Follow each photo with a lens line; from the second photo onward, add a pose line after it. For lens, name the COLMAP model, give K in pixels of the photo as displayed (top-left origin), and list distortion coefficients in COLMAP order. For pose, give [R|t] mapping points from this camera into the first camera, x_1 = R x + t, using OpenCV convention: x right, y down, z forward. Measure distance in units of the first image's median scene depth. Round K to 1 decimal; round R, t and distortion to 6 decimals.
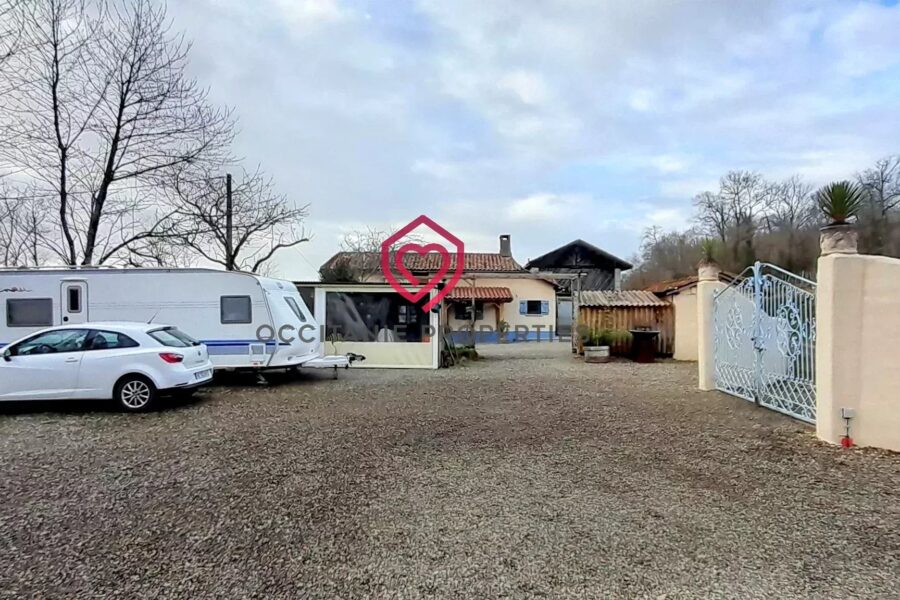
lens RADIAL K [[507.3, 0, 450.0], [0, 507.3, 300.0], [0, 0, 1]] dist [0.001520, -0.020044]
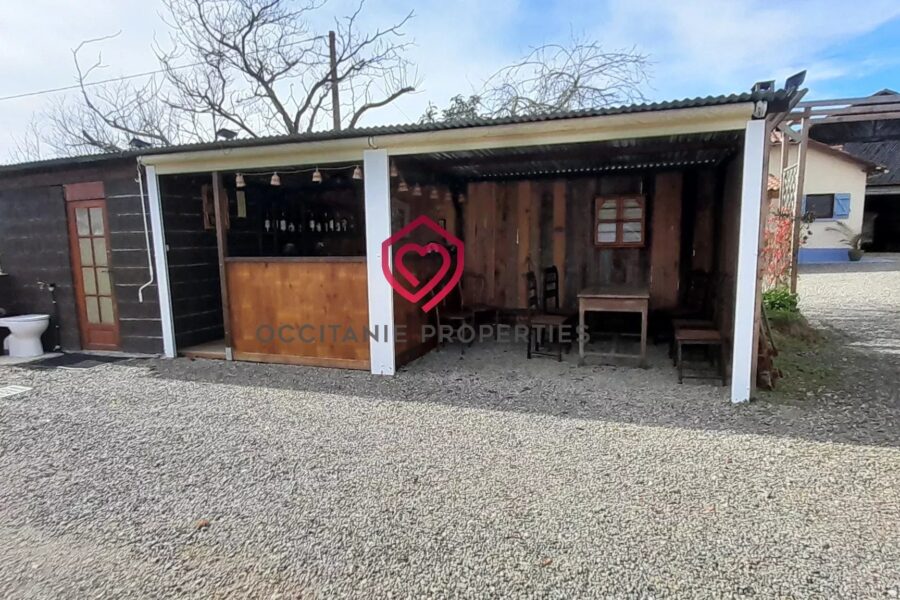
lens RADIAL K [[507.3, 0, 450.0], [0, 507.3, 300.0], [0, 0, 1]] dist [0.001520, -0.020044]
pose [[0.948210, 0.023166, -0.316799, -0.044456], [0.031799, 0.985404, 0.167235, 0.010507], [0.316049, -0.168648, 0.933633, 0.327656]]
